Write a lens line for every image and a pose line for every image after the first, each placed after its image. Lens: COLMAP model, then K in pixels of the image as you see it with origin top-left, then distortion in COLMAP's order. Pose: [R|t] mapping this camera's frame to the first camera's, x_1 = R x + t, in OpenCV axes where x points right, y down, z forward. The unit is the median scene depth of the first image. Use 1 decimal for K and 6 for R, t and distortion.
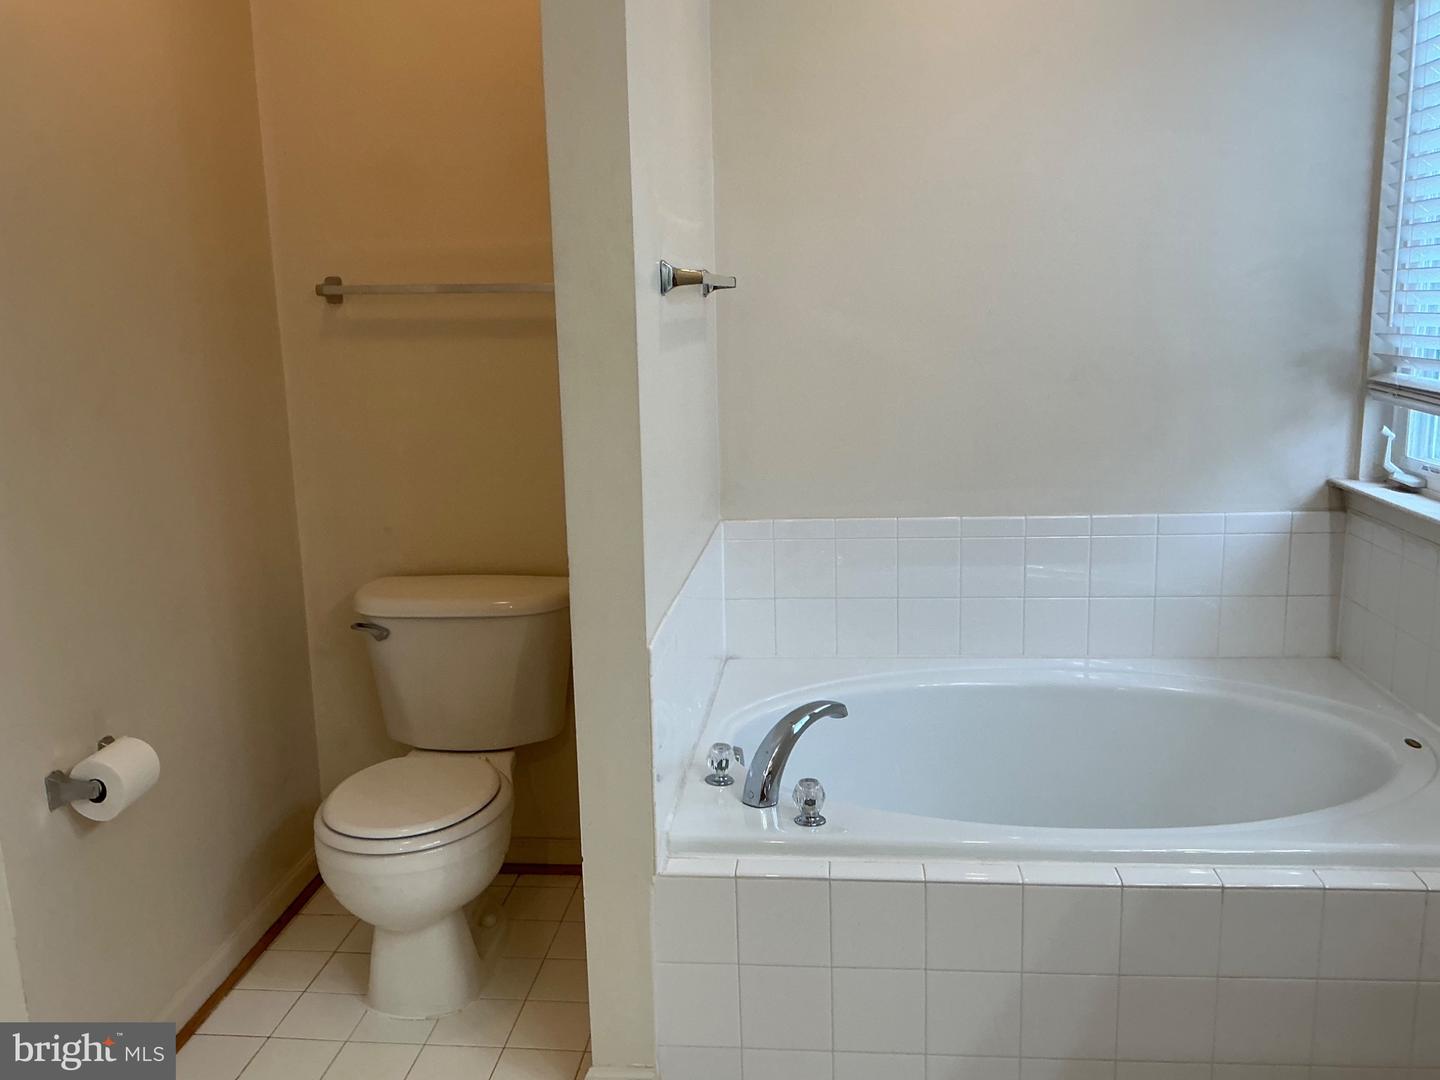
lens RADIAL K [[1166.8, 0, 720.0], [0, 1166.8, 540.0], [0, 0, 1]] dist [0.007052, -0.009843]
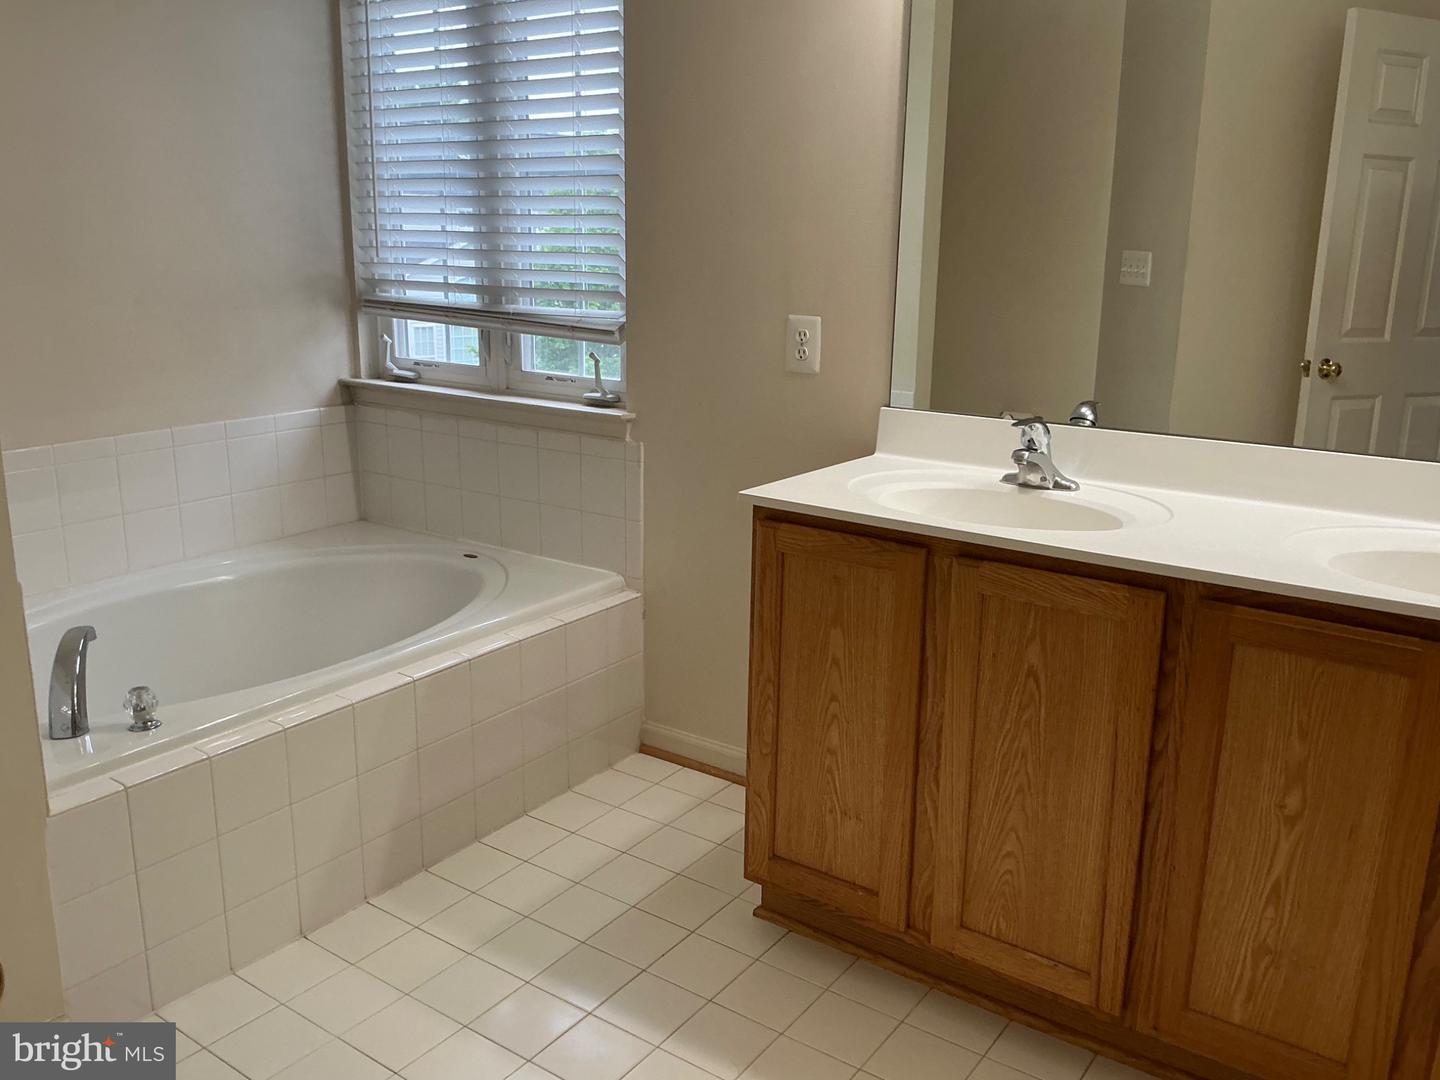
lens RADIAL K [[1166.8, 0, 720.0], [0, 1166.8, 540.0], [0, 0, 1]] dist [0.007052, -0.009843]
pose [[0.506857, -0.187379, 0.841419, -0.374659], [0.139683, 0.981042, 0.134330, 0.006074], [-0.850638, 0.049446, 0.523422, 0.003747]]
